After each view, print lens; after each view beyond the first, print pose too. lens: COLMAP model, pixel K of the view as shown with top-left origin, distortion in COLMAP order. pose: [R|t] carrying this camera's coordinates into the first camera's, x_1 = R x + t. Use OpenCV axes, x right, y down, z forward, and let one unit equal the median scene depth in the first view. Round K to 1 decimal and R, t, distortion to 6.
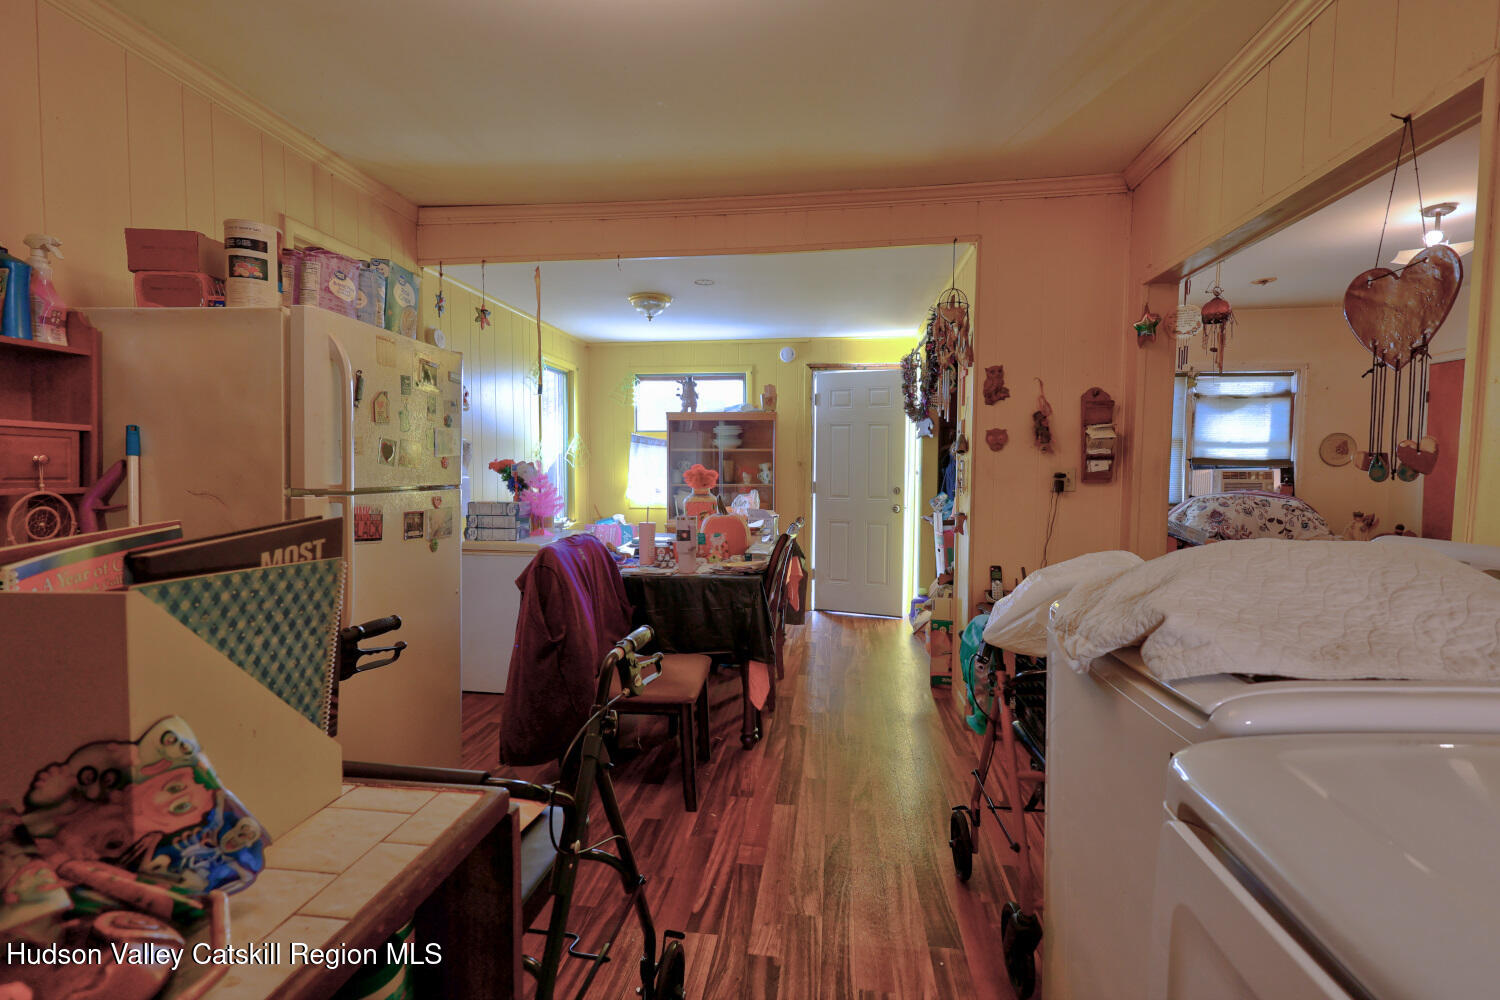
lens RADIAL K [[649.3, 0, 759.6], [0, 649.3, 492.9], [0, 0, 1]] dist [0.002062, -0.000030]
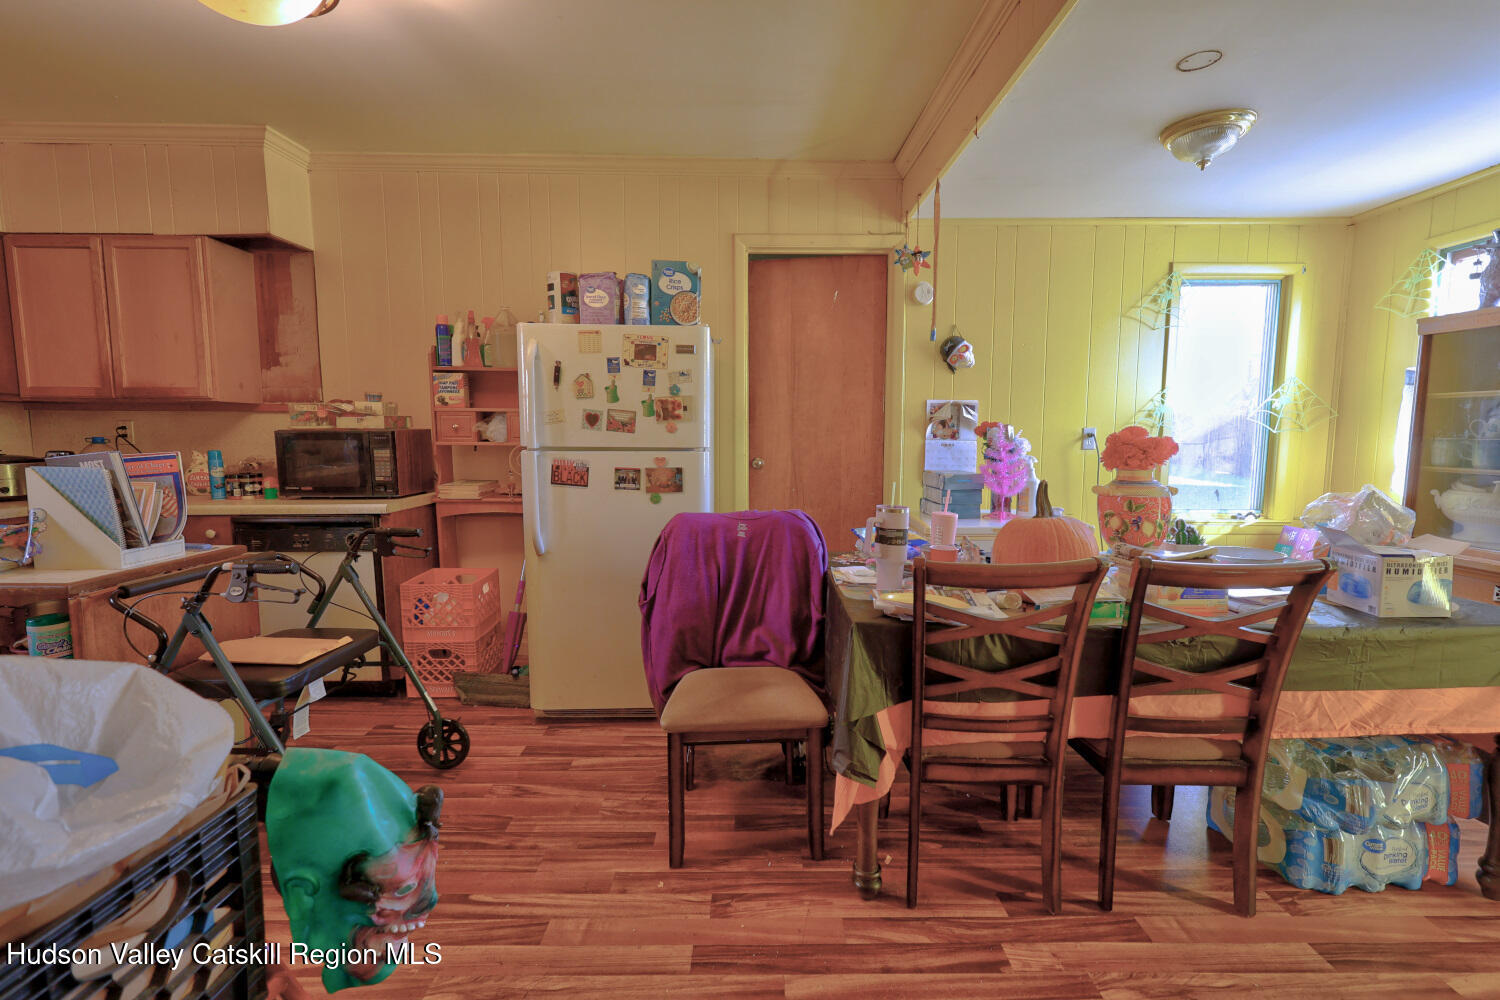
lens RADIAL K [[649.3, 0, 758.1], [0, 649.3, 496.4], [0, 0, 1]] dist [0.002062, -0.000030]
pose [[0.127350, 0.095289, -0.987270, 0.691706], [-0.038436, 0.995101, 0.091087, -0.037642], [0.991113, 0.026346, 0.130388, 1.048411]]
